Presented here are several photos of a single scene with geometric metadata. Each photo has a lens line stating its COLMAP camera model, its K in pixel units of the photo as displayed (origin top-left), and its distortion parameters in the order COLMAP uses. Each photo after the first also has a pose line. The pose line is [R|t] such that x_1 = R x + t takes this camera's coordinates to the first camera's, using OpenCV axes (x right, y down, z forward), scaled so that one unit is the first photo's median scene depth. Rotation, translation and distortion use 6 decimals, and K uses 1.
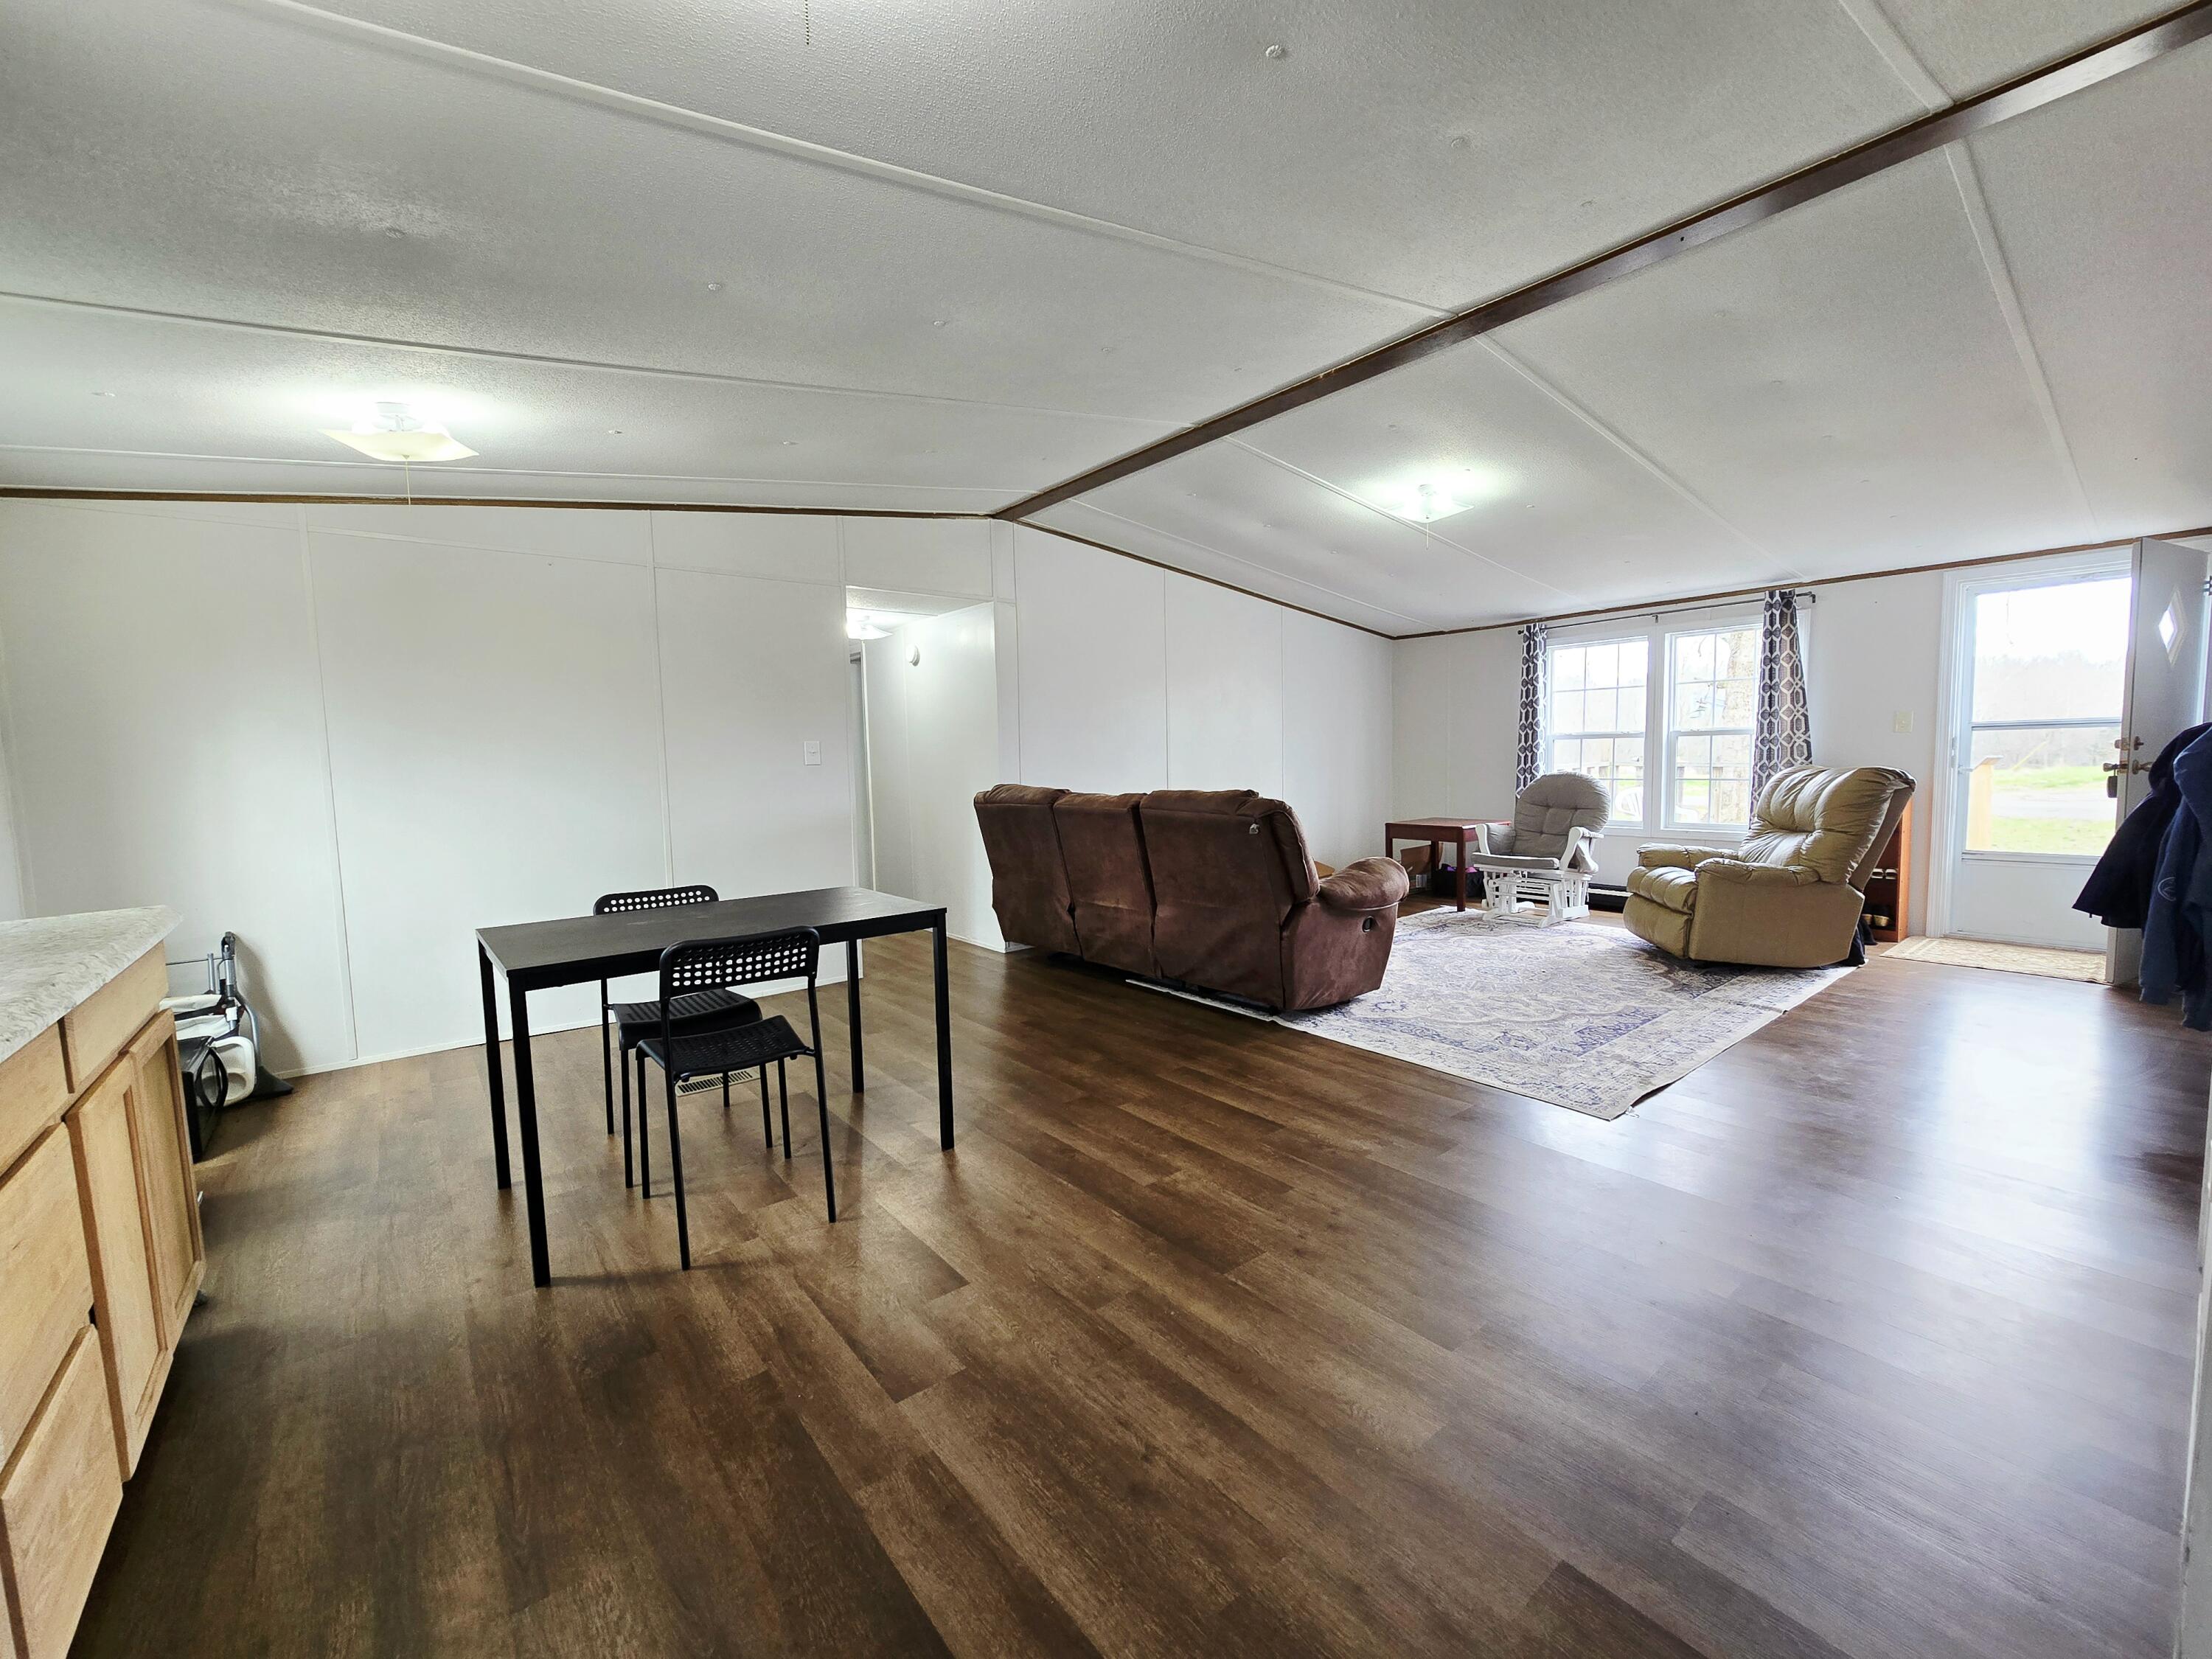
lens RADIAL K [[904.1, 0, 1113.3], [0, 904.1, 827.4], [0, 0, 1]] dist [0.000520, 0.000082]
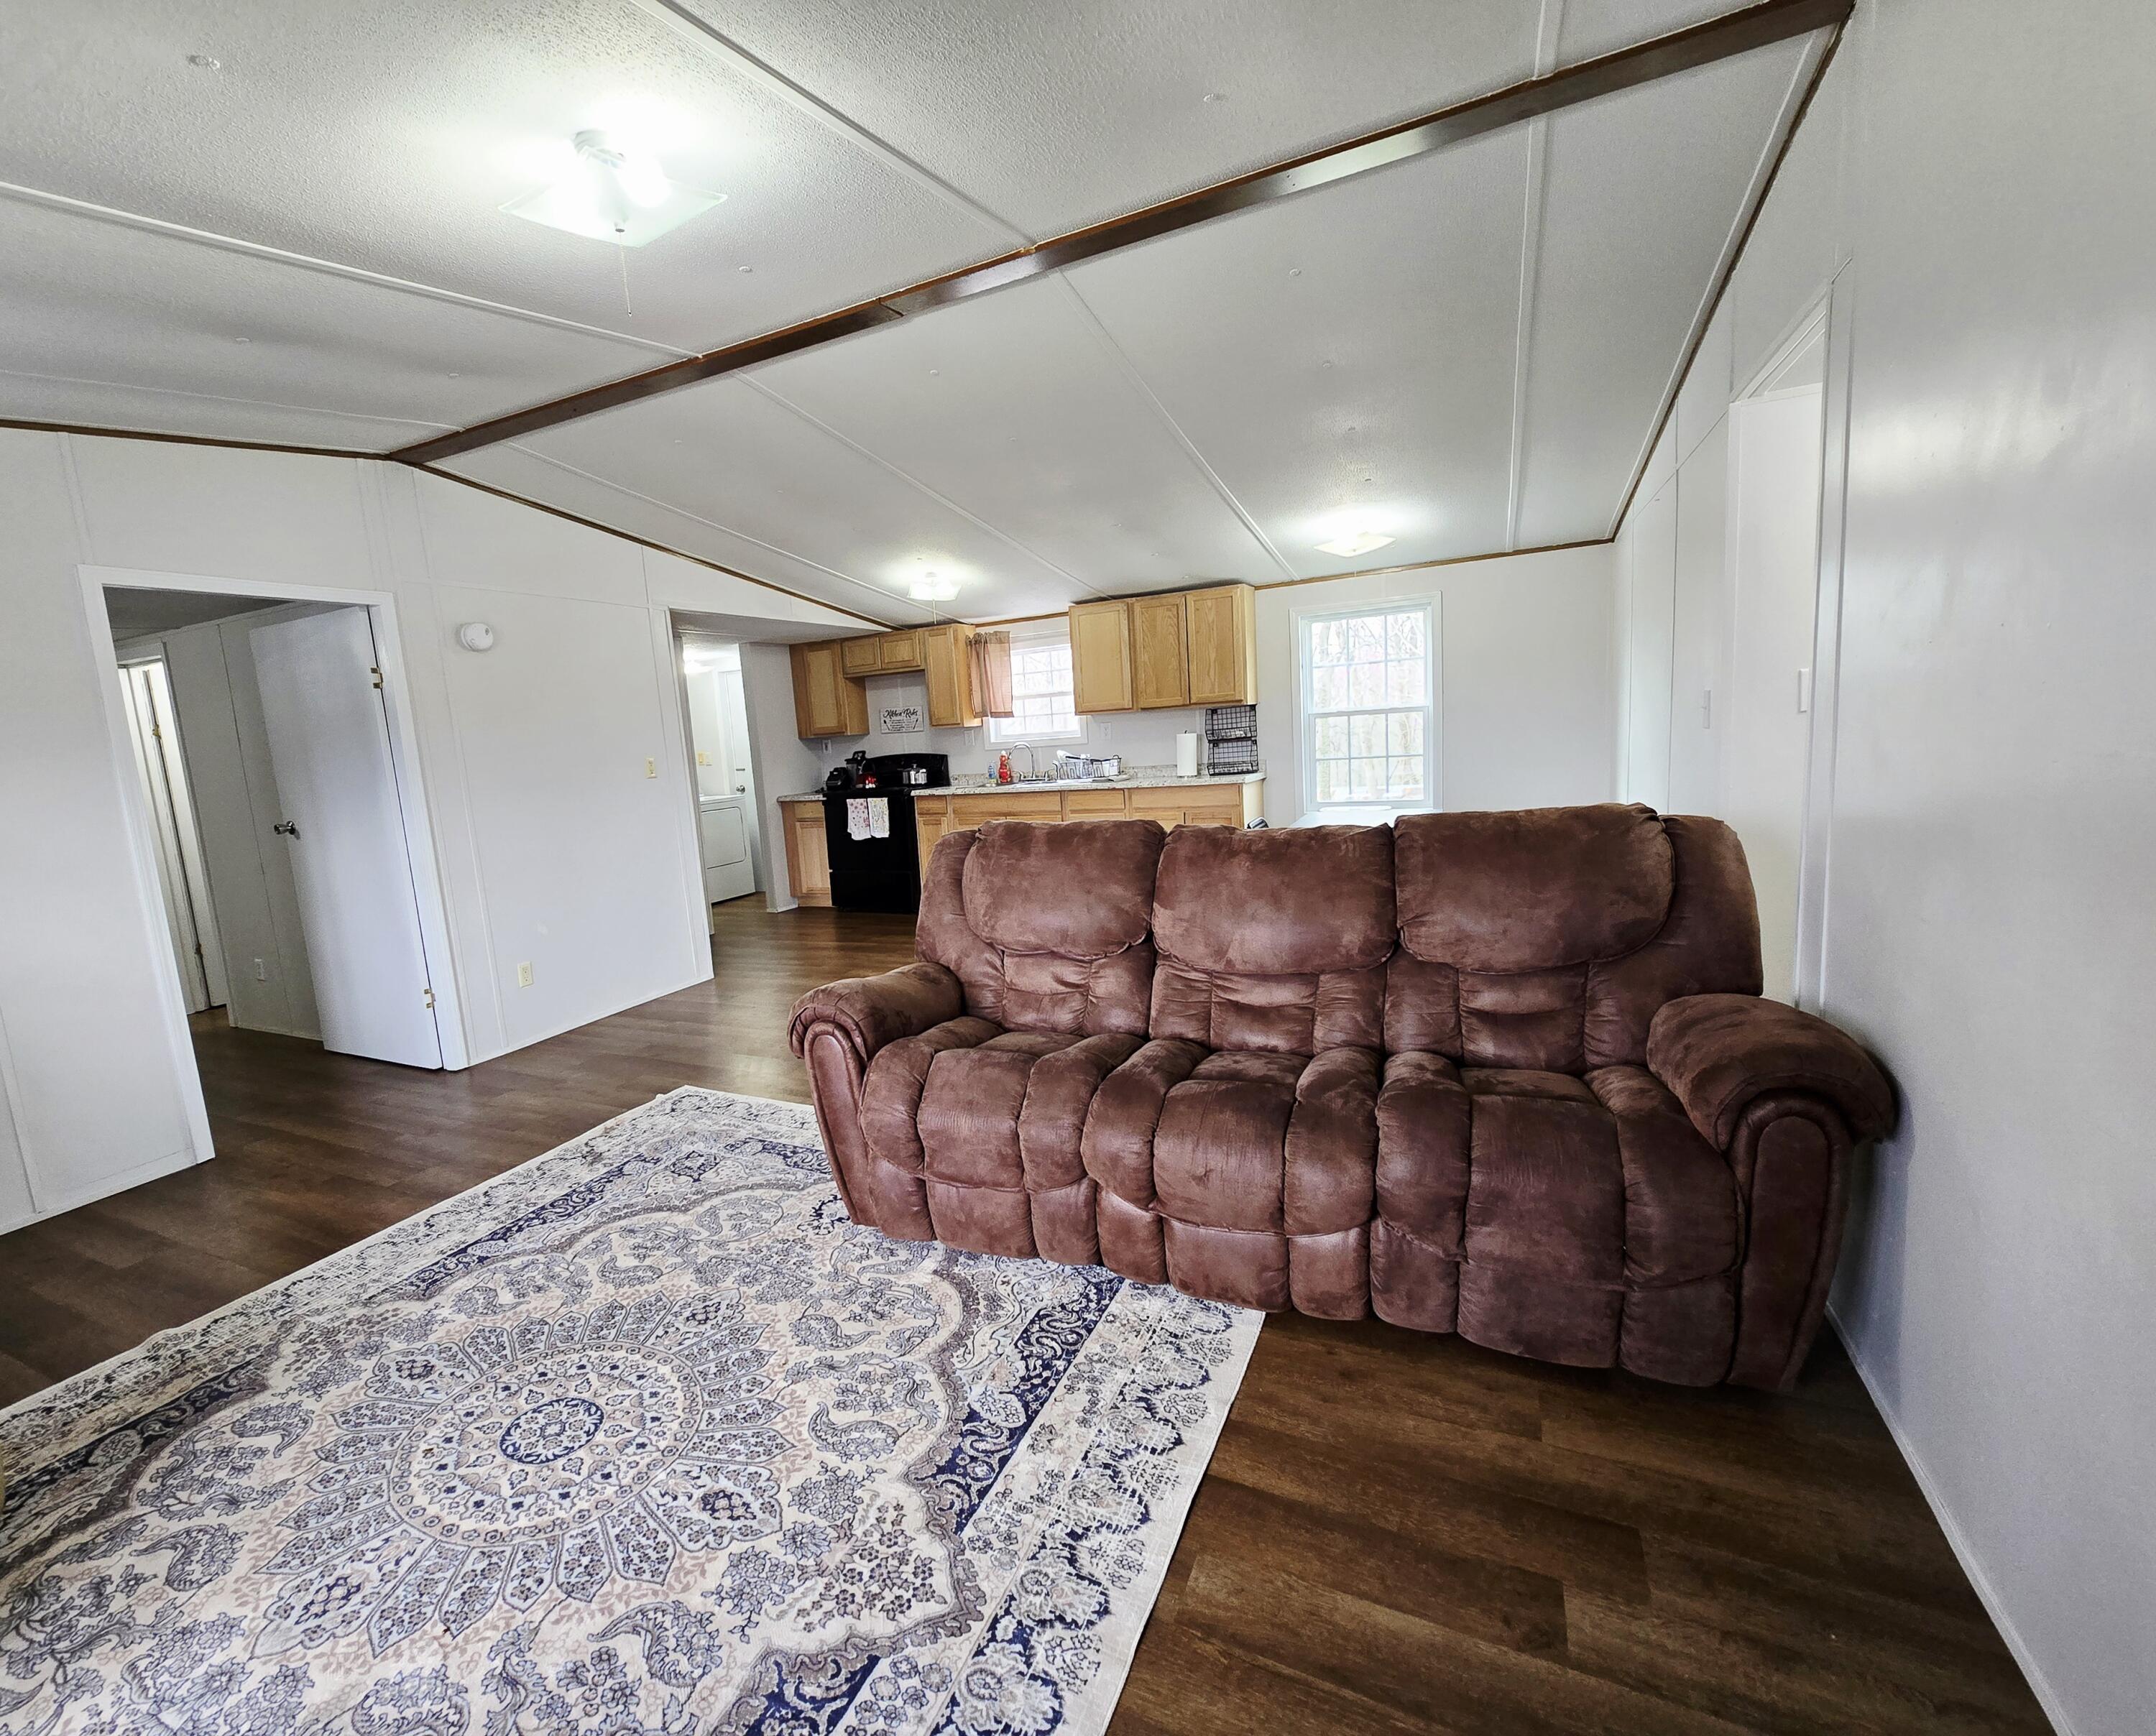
lens RADIAL K [[946.8, 0, 1006.3], [0, 946.8, 876.1], [0, 0, 1]] dist [0.000422, -0.001196]
pose [[-0.906629, 0.145942, -0.395884, 0.458227], [0.052010, 0.969775, 0.238395, -0.189255], [0.418710, 0.195546, -0.886816, 1.703081]]
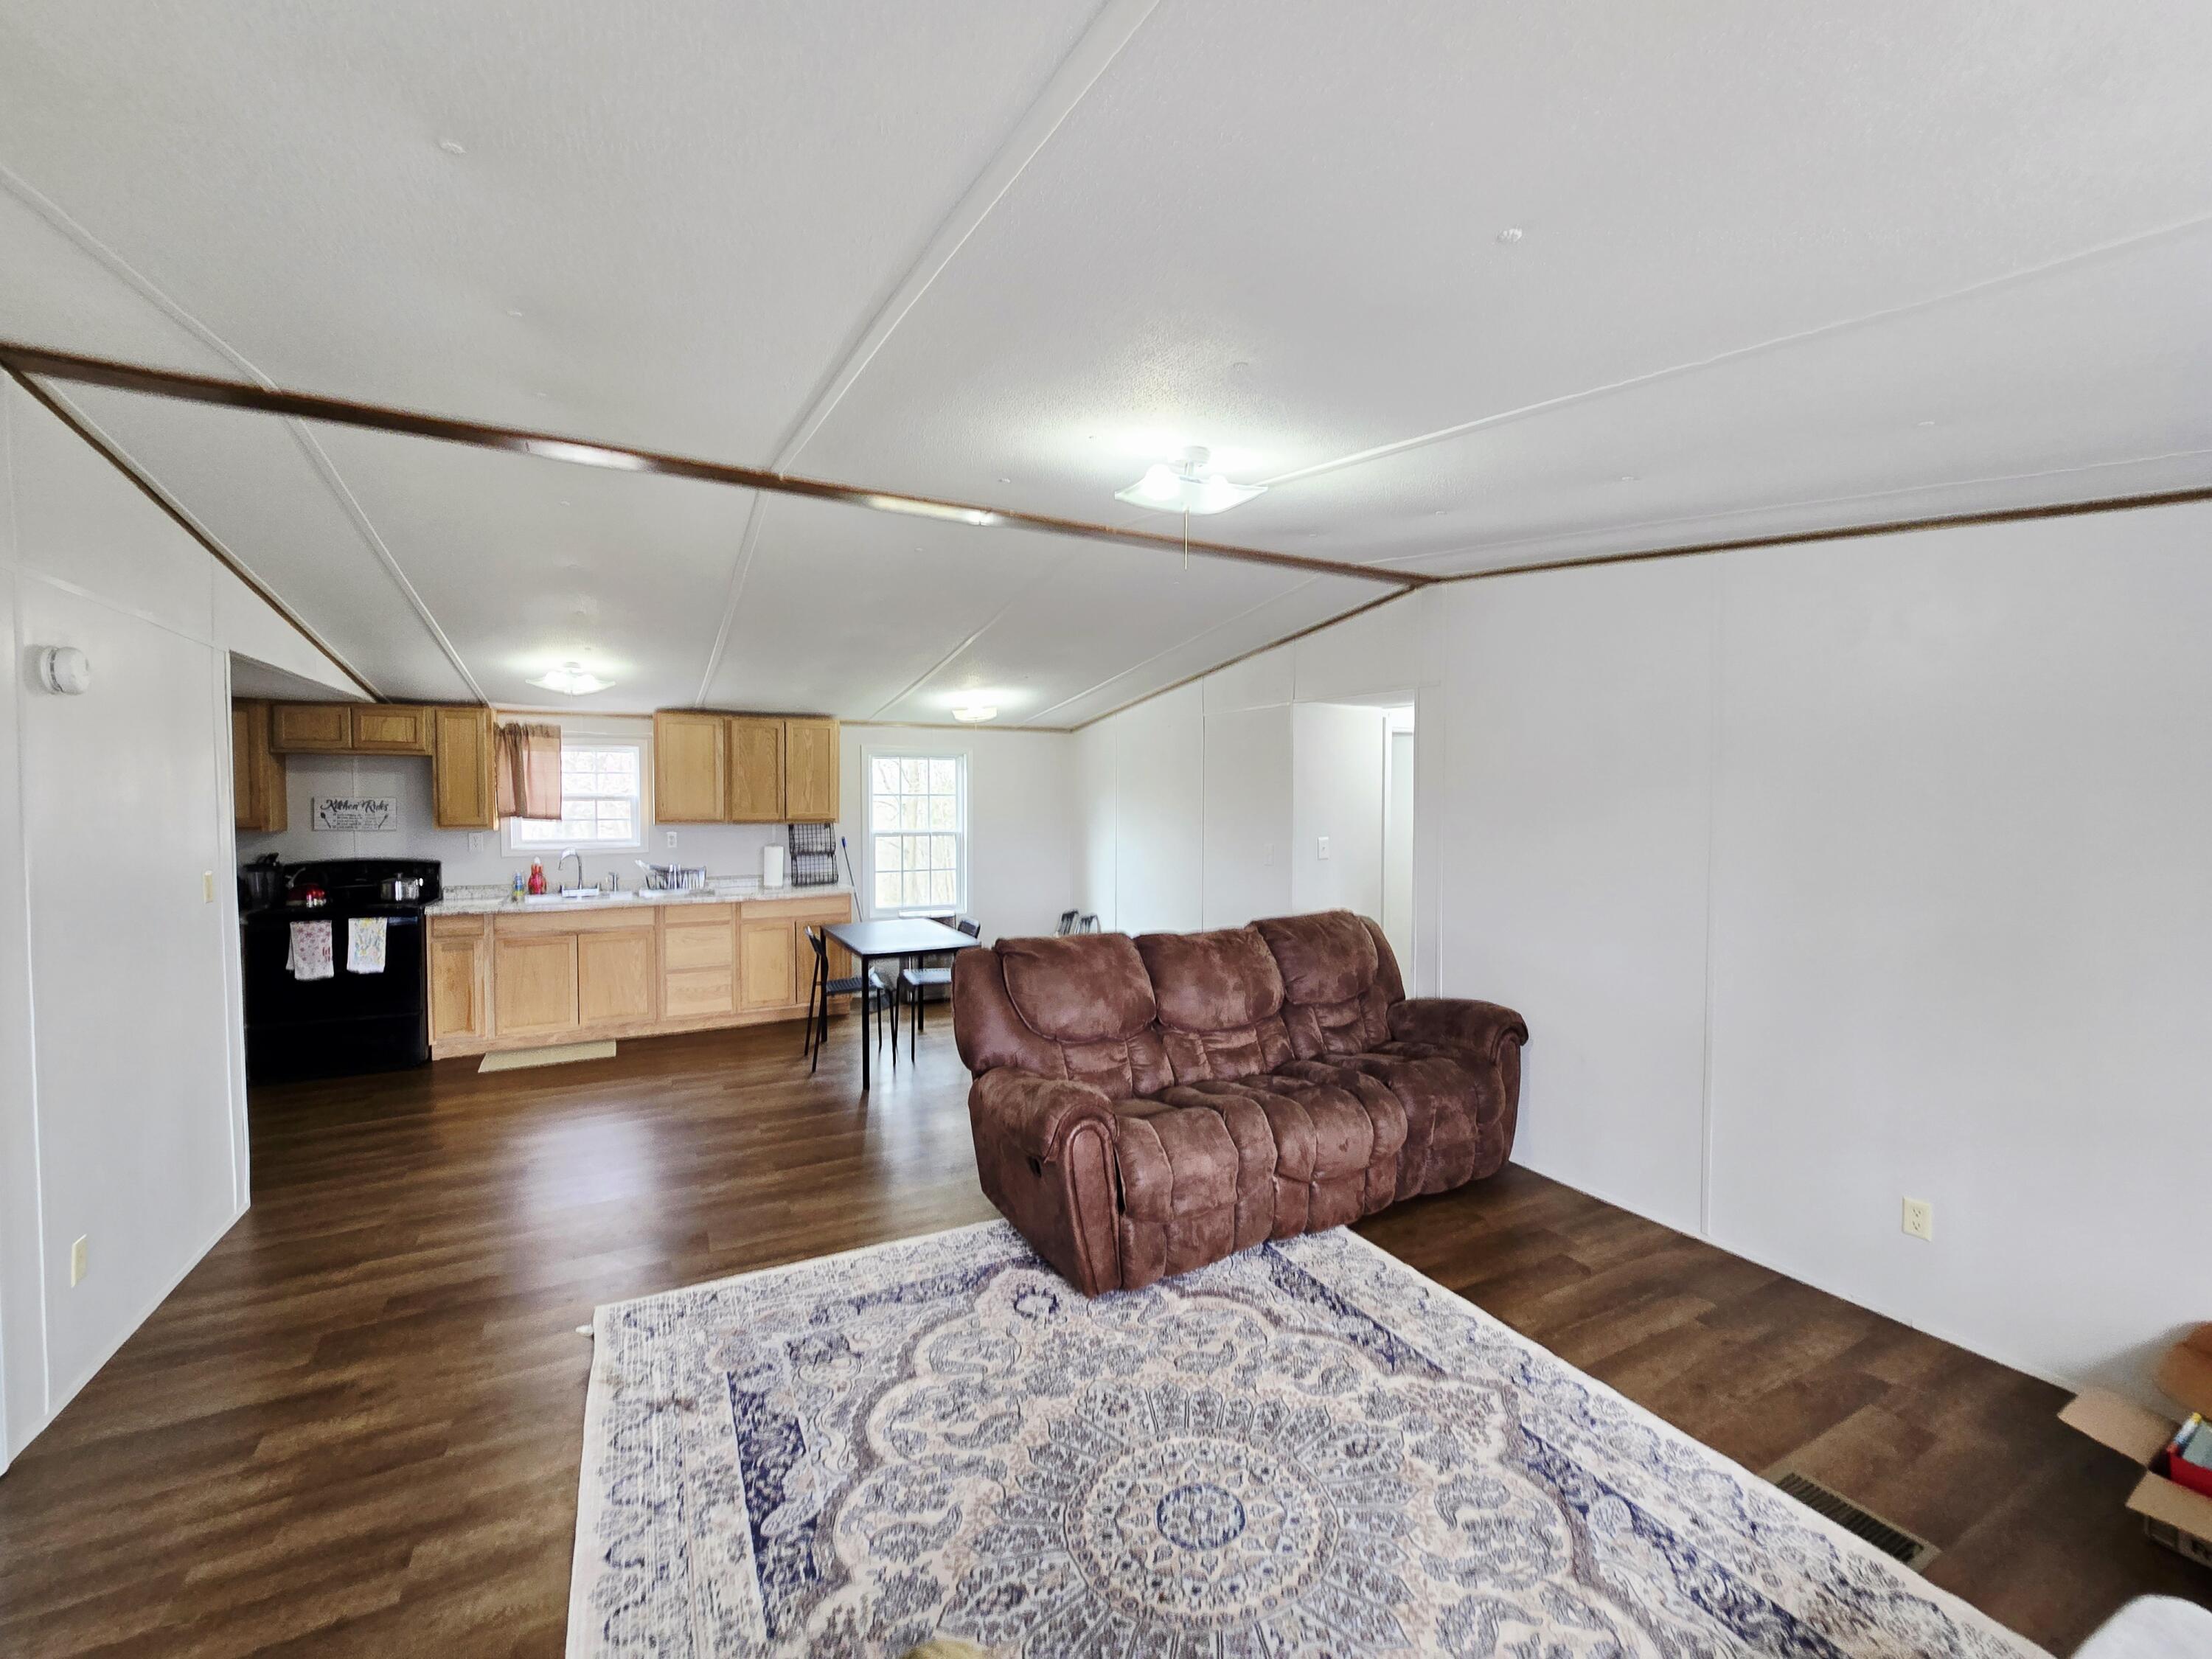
lens RADIAL K [[904.1, 0, 1117.0], [0, 904.1, 828.8], [0, 0, 1]] dist [0.000520, 0.000082]
pose [[-0.185030, 0.054061, -0.981245, 1.010472], [-0.083994, 0.993962, 0.070600, -0.225341], [0.979137, 0.095482, -0.179372, 1.233539]]
